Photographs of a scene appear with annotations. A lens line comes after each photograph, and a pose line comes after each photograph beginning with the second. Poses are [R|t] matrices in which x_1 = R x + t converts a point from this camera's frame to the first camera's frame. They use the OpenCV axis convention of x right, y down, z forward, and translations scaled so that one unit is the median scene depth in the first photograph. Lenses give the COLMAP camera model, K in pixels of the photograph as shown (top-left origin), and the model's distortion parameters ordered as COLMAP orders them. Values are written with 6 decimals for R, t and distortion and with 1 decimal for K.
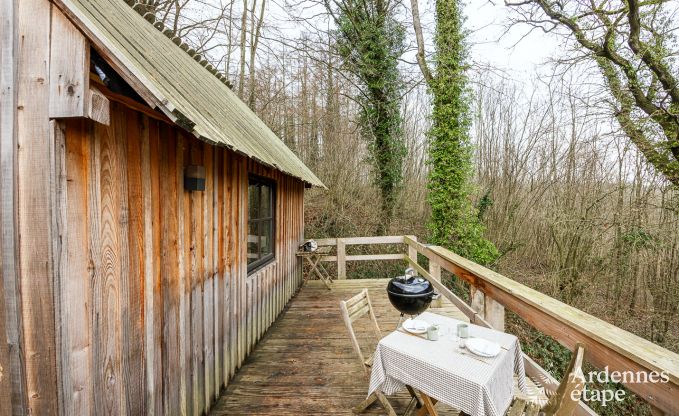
lens RADIAL K [[272.9, 0, 343.2], [0, 272.9, 208.5], [0, 0, 1]] dist [-0.003285, 0.000023]
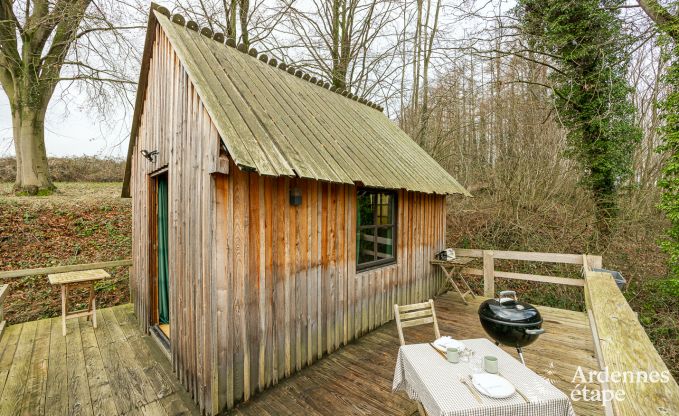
lens RADIAL K [[272.9, 0, 339.4], [0, 272.9, 208.2], [0, 0, 1]] dist [-0.003285, 0.000023]
pose [[0.768845, -0.004782, -0.639418, 0.325046], [-0.009225, 0.999785, -0.018570, -0.012373], [0.639369, 0.020177, 0.768635, 0.012141]]
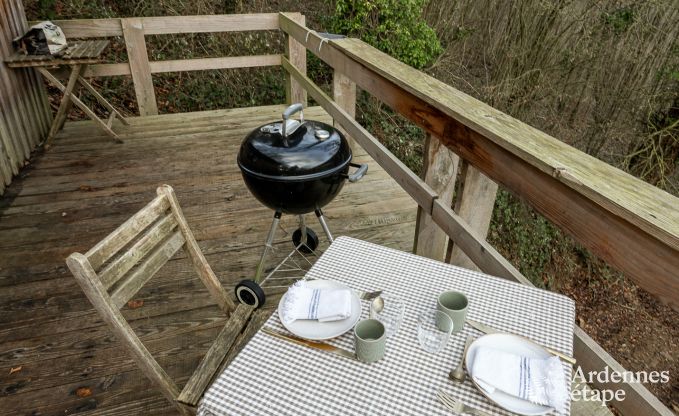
lens RADIAL K [[445.7, 0, 338.1], [0, 445.7, 210.6], [0, 0, 1]] dist [0.016517, -0.002280]
pose [[0.943680, -0.129197, 0.304592, 0.077729], [-0.037067, 0.873527, 0.485362, 0.035573], [-0.328777, -0.469316, 0.819541, 0.337683]]
